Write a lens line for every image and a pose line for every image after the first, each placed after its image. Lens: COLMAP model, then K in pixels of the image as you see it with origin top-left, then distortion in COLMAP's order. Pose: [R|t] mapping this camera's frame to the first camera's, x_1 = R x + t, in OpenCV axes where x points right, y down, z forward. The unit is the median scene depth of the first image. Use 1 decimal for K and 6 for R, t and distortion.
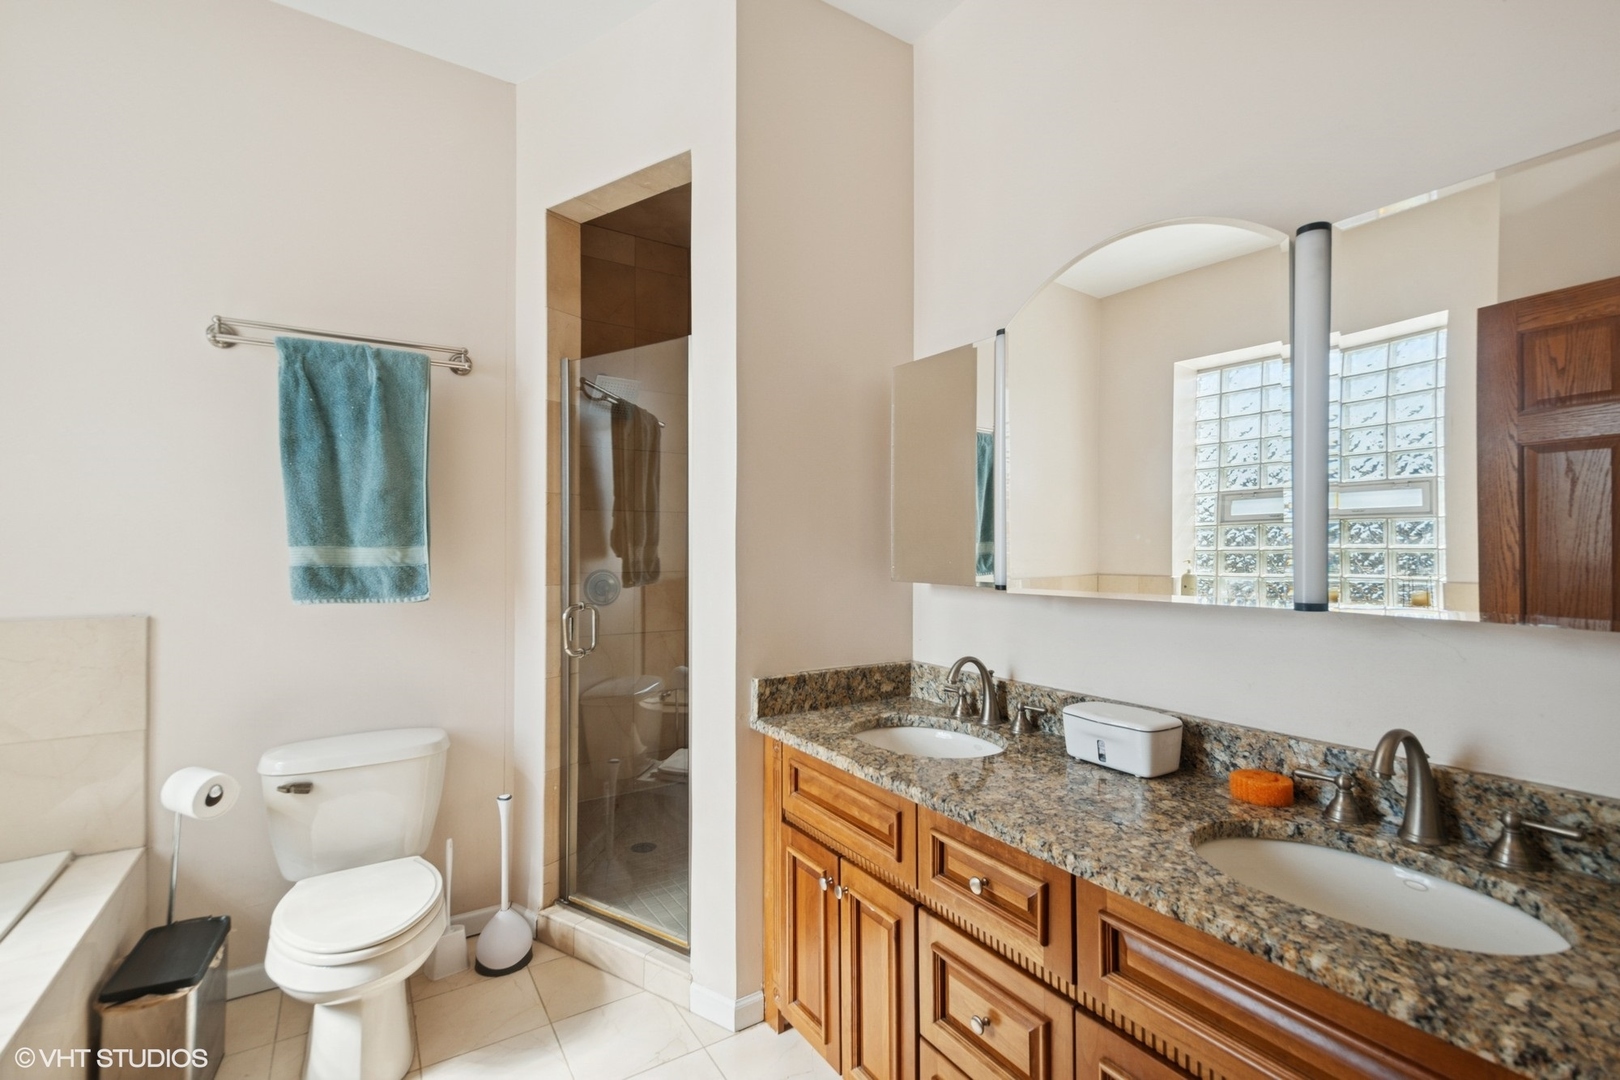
lens RADIAL K [[721.6, 0, 802.7], [0, 721.6, 542.4], [0, 0, 1]] dist [0.009816, 0.000040]
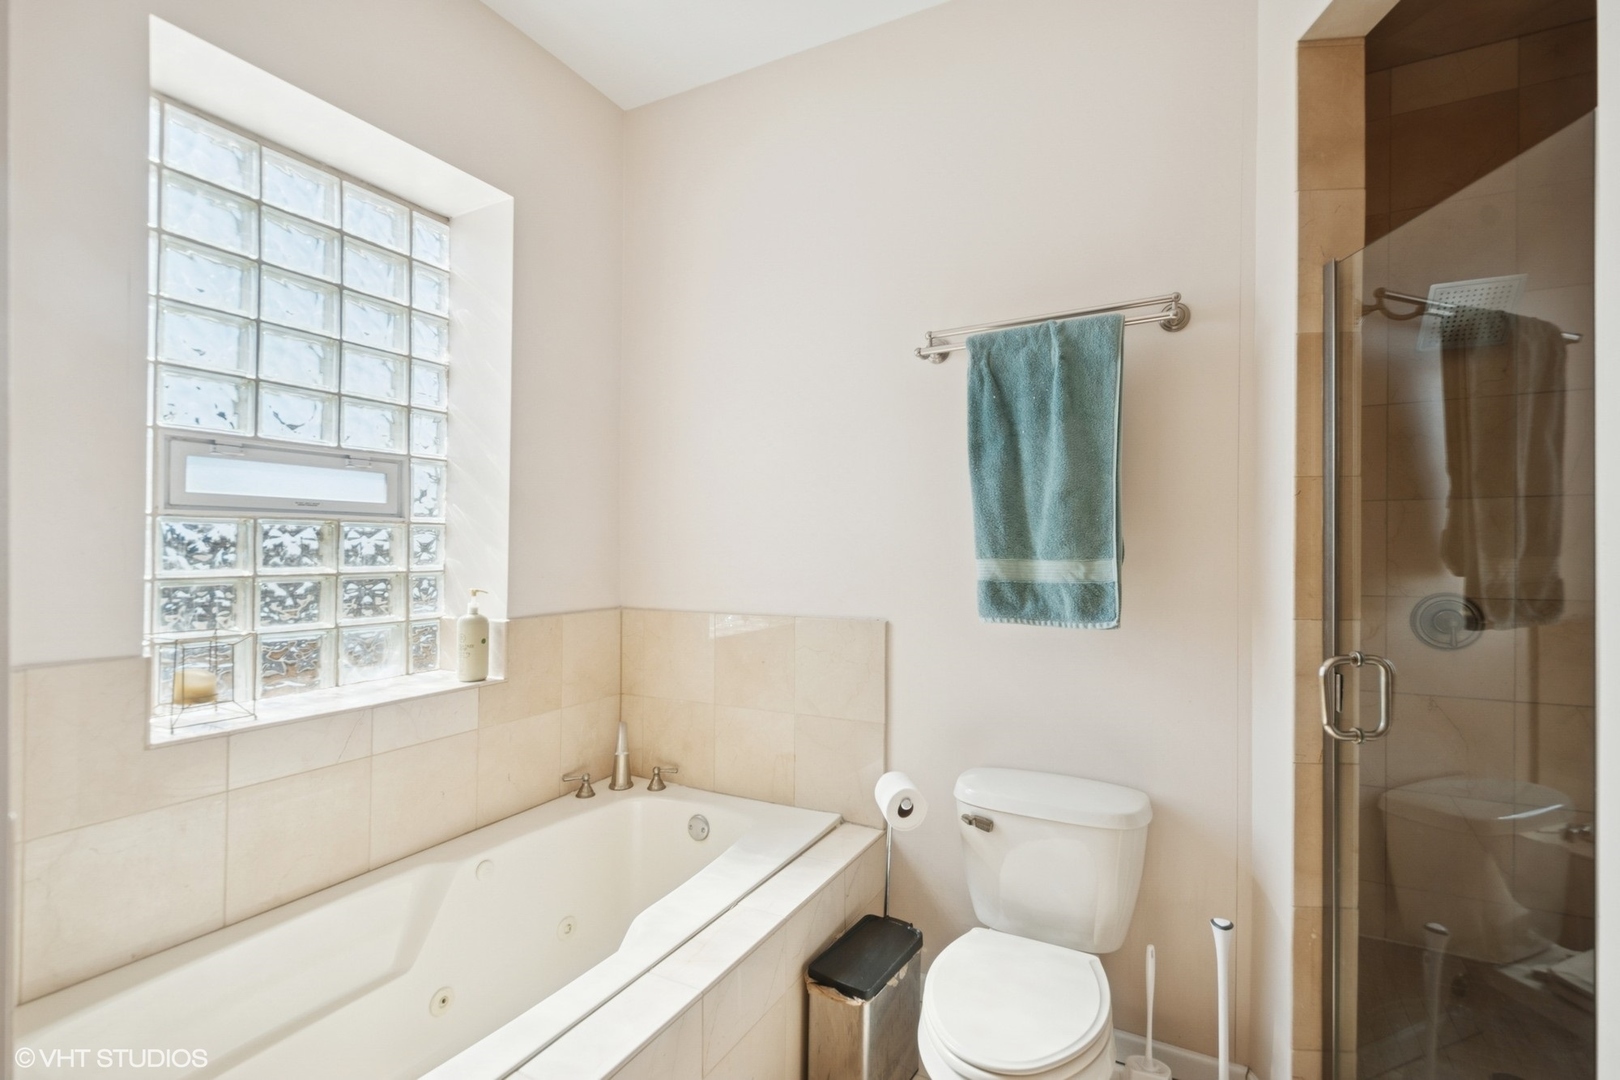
lens RADIAL K [[717.2, 0, 813.2], [0, 717.2, 551.5], [0, 0, 1]] dist [0.005543, -0.004447]
pose [[0.498914, -0.001055, -0.866651, -0.012881], [0.008939, 0.999952, 0.003929, -0.008954], [0.866606, -0.009707, 0.498899, 0.342975]]
